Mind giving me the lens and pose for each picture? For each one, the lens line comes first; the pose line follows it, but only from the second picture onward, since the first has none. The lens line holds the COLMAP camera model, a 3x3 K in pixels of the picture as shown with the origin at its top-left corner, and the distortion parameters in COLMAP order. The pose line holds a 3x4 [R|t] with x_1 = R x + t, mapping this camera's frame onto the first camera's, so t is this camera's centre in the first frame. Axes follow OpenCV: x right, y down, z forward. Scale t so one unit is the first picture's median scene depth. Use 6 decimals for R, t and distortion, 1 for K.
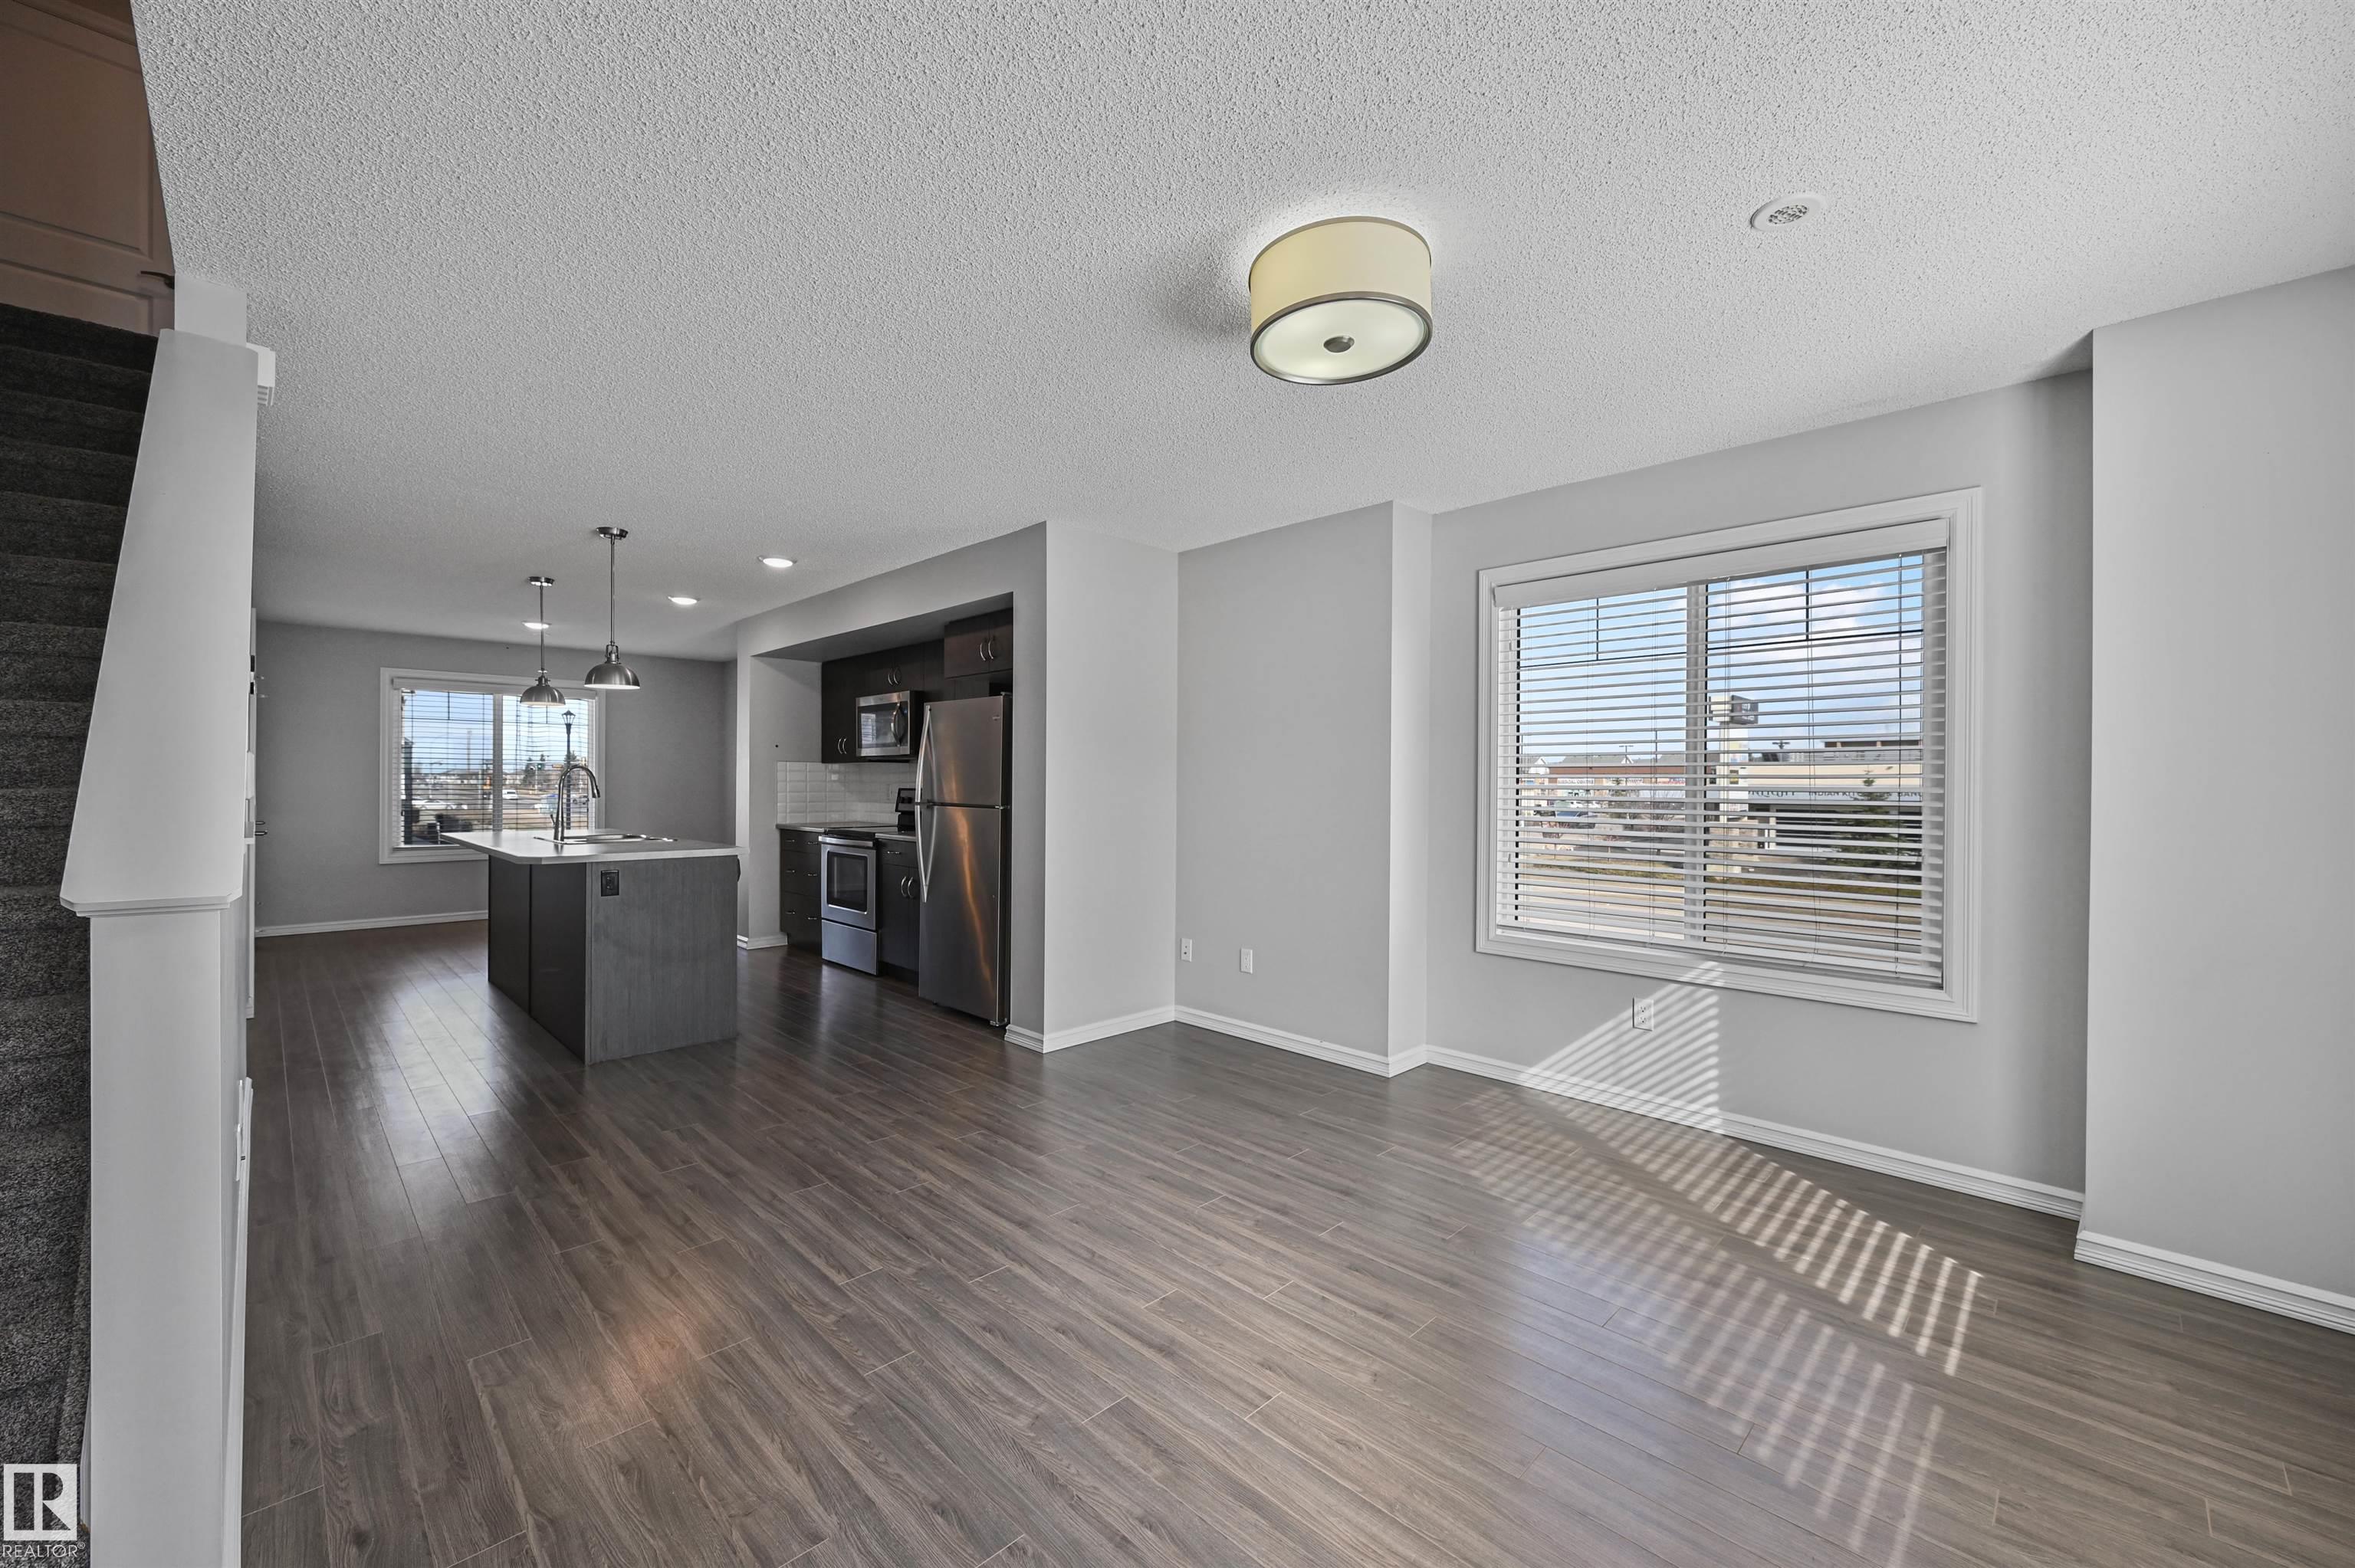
lens RADIAL K [[921.7, 0, 1172.7], [0, 921.7, 778.3], [0, 0, 1]] dist [0.000910, -0.000061]
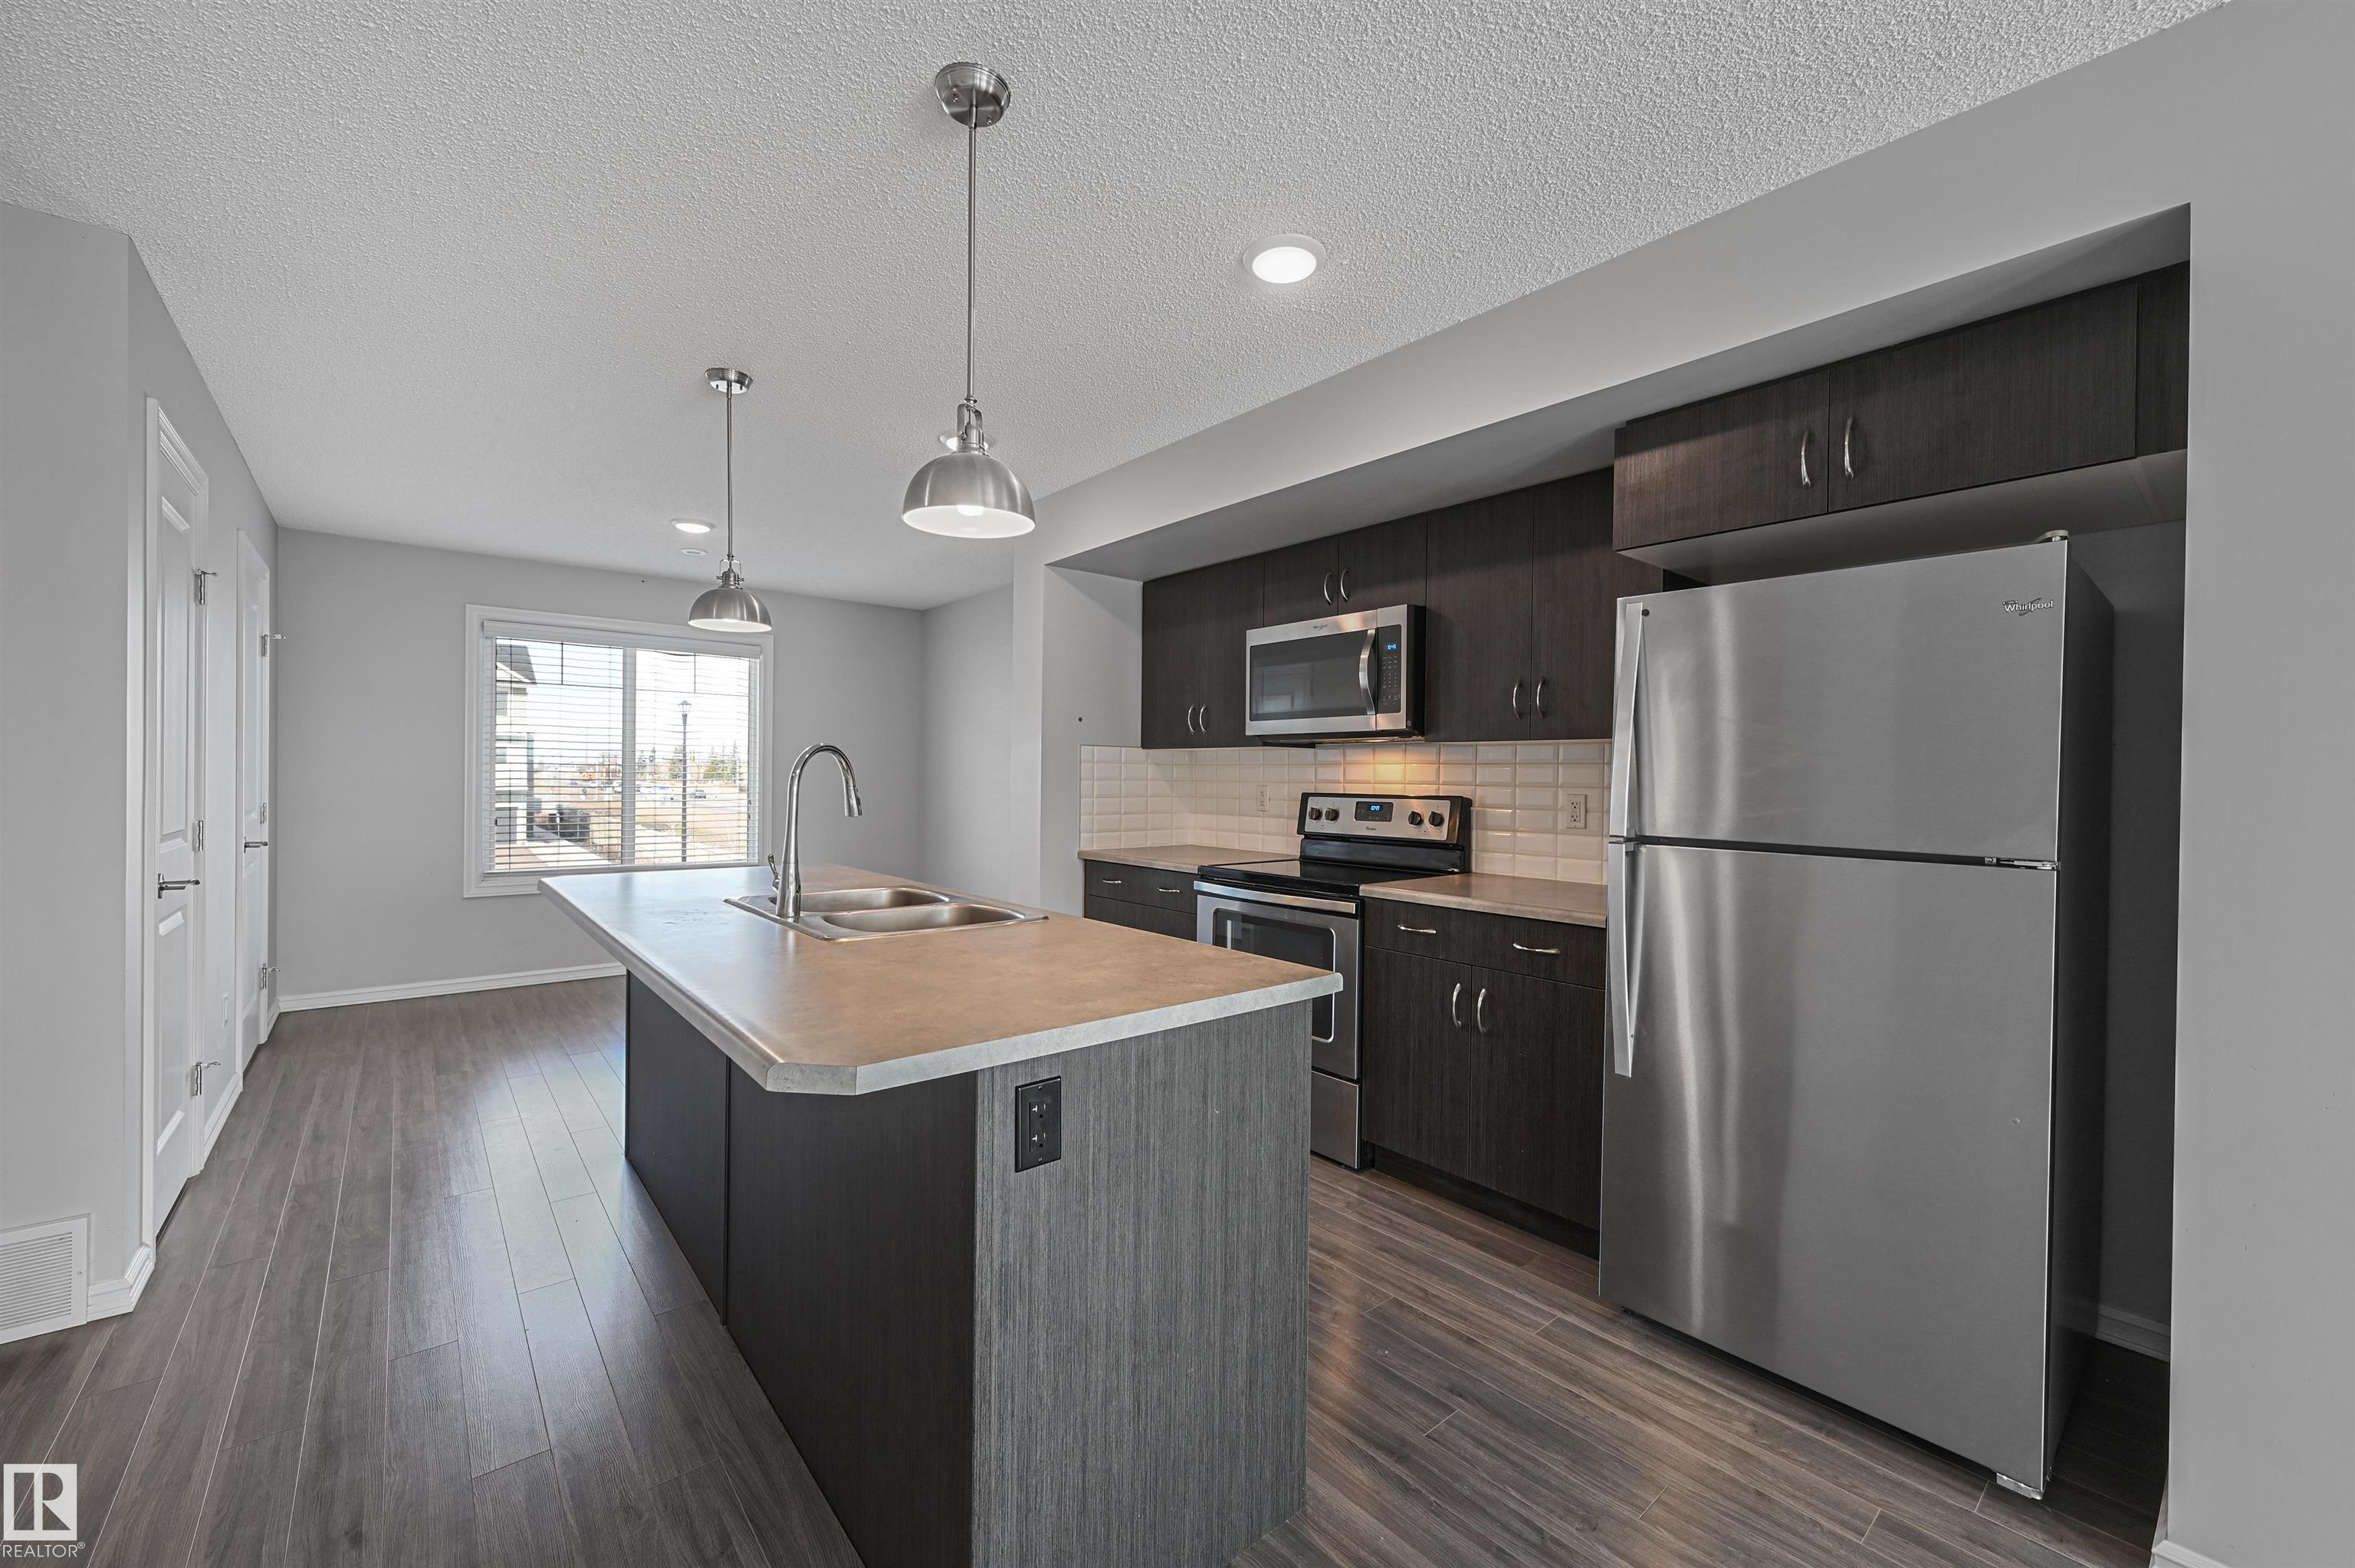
lens RADIAL K [[921.7, 0, 1170.9], [0, 921.7, 782.5], [0, 0, 1]] dist [0.000910, -0.000061]
pose [[0.996190, 0.007617, -0.086875, -0.497999], [-0.006865, 0.999936, 0.008945, -0.000247], [0.086937, -0.008314, 0.996179, 0.646382]]
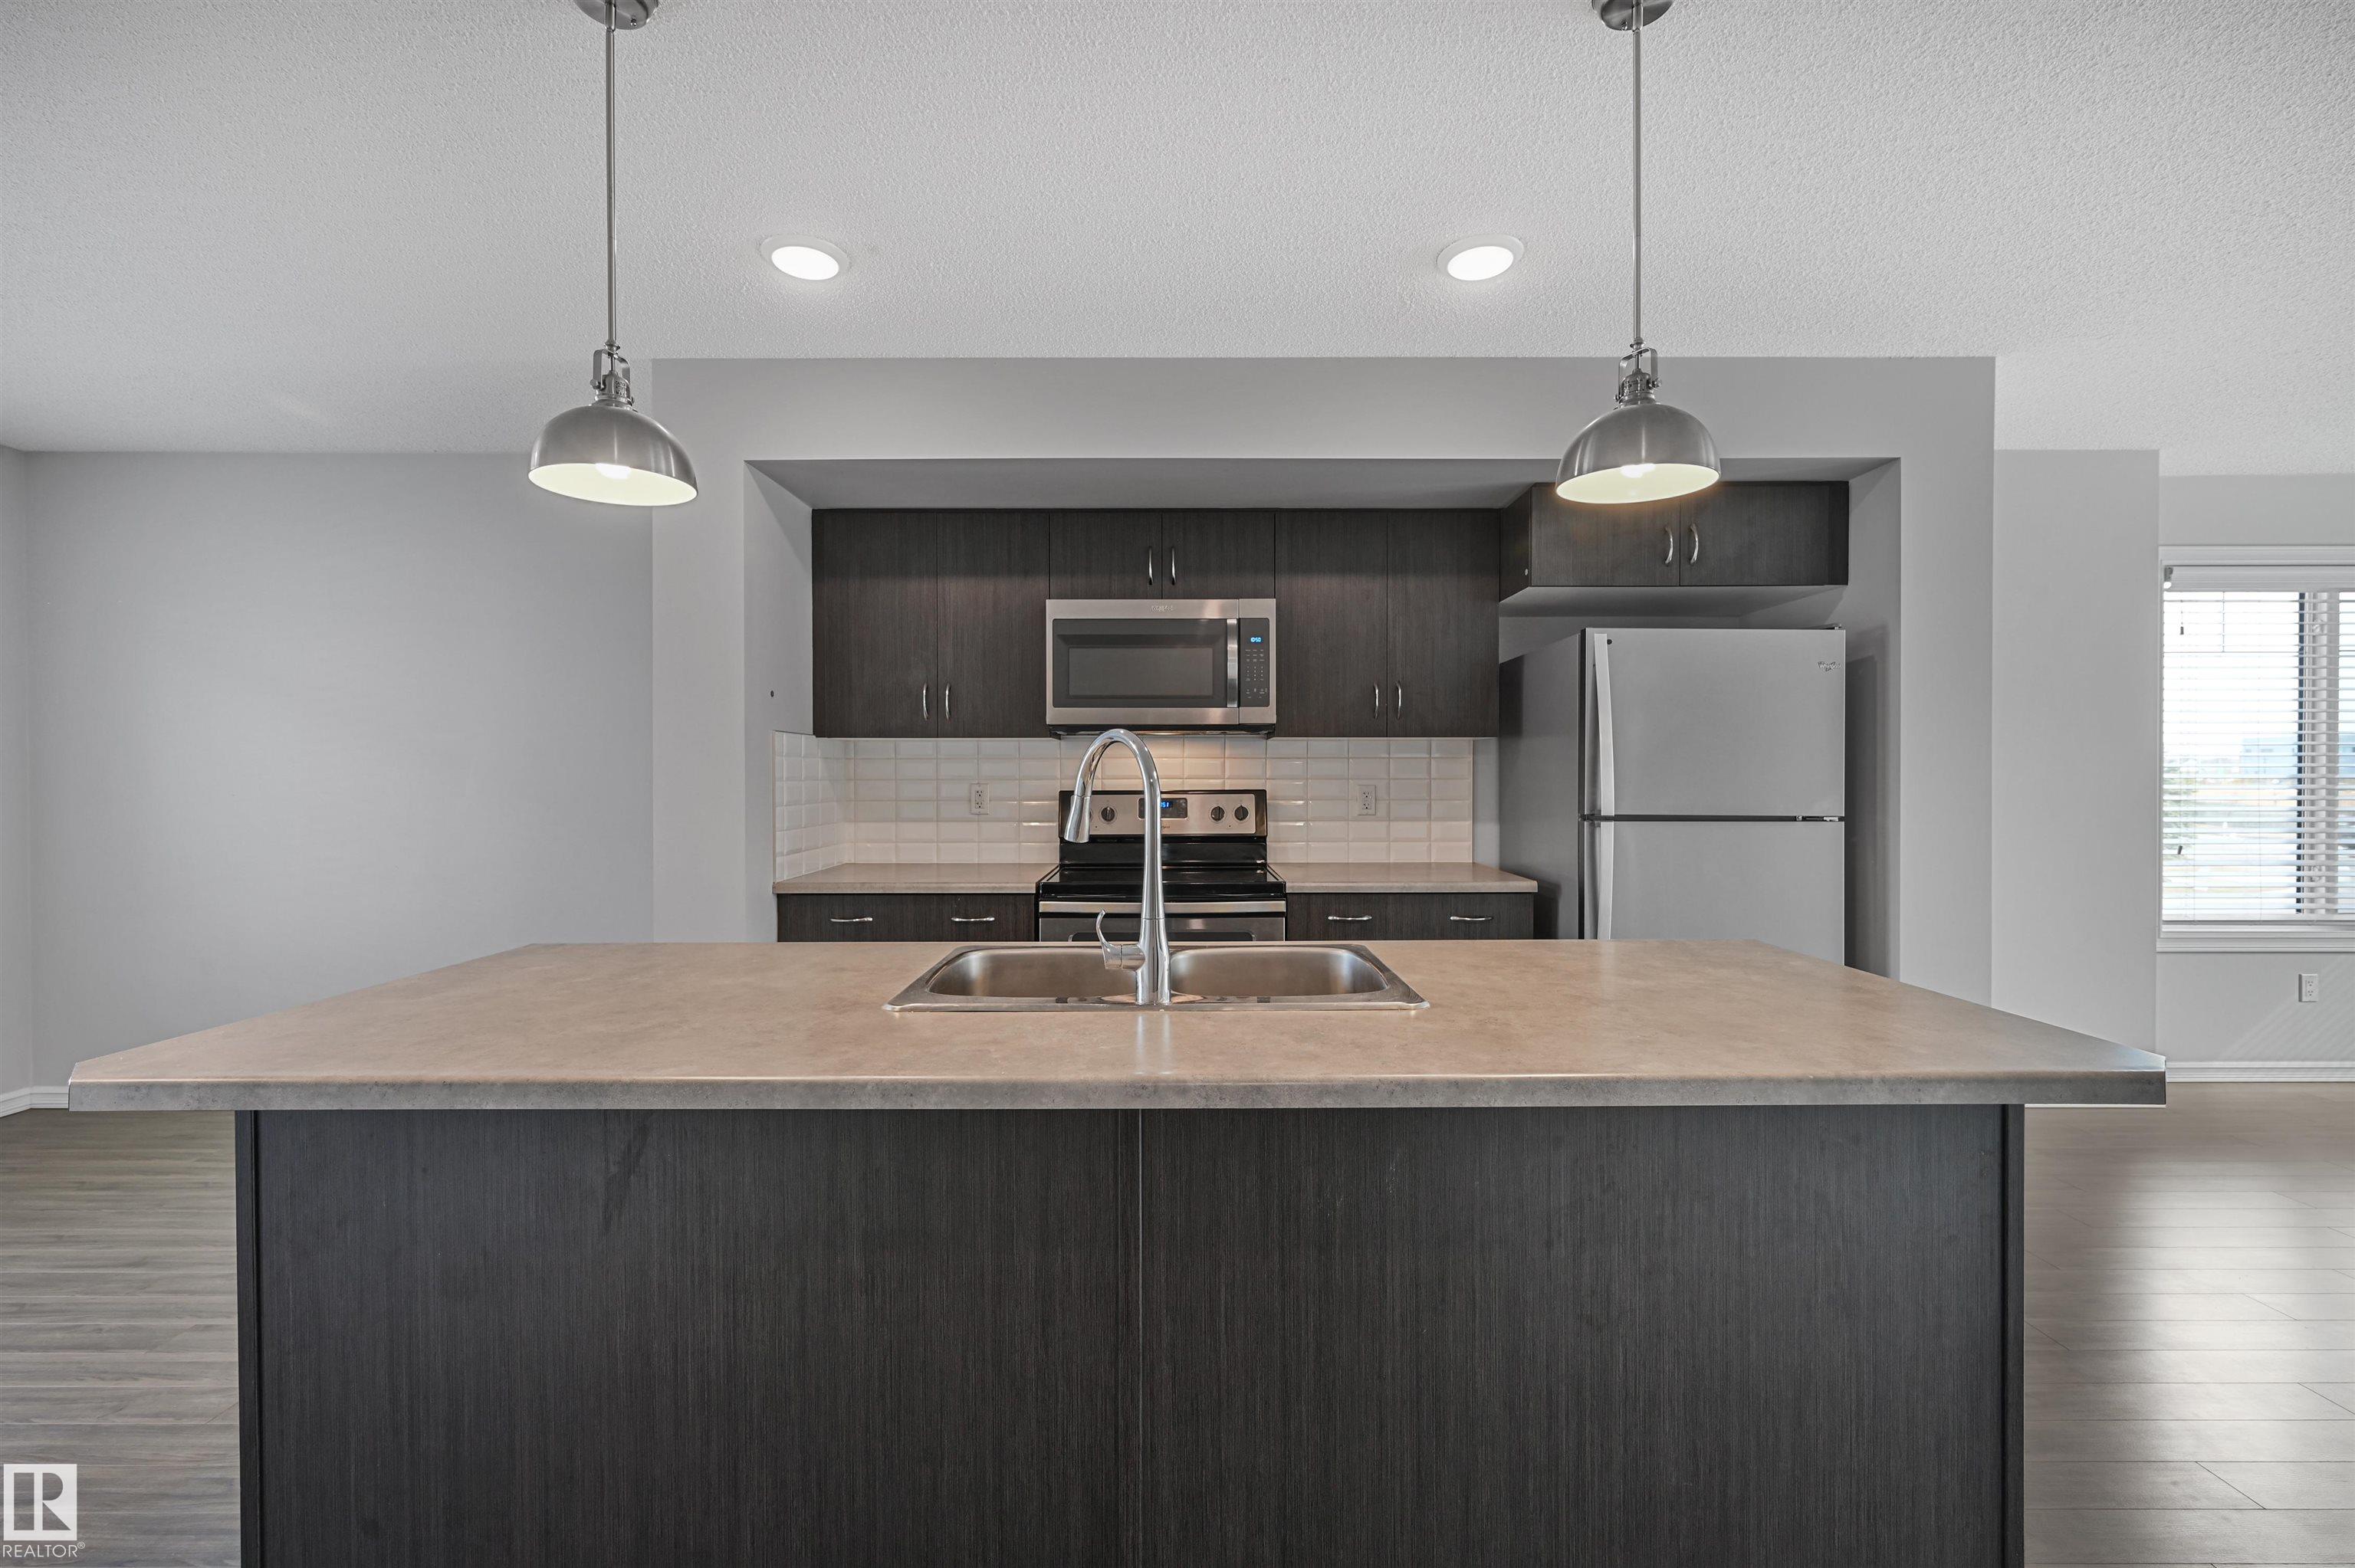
lens RADIAL K [[985.1, 0, 1178.0], [0, 985.1, 779.7], [0, 0, 1]] dist [0.004987, 0.000319]
pose [[0.701543, -0.007669, 0.712586, -0.959540], [0.002340, 0.999961, 0.008458, 0.000497], [-0.712623, -0.004266, 0.701534, 0.881942]]
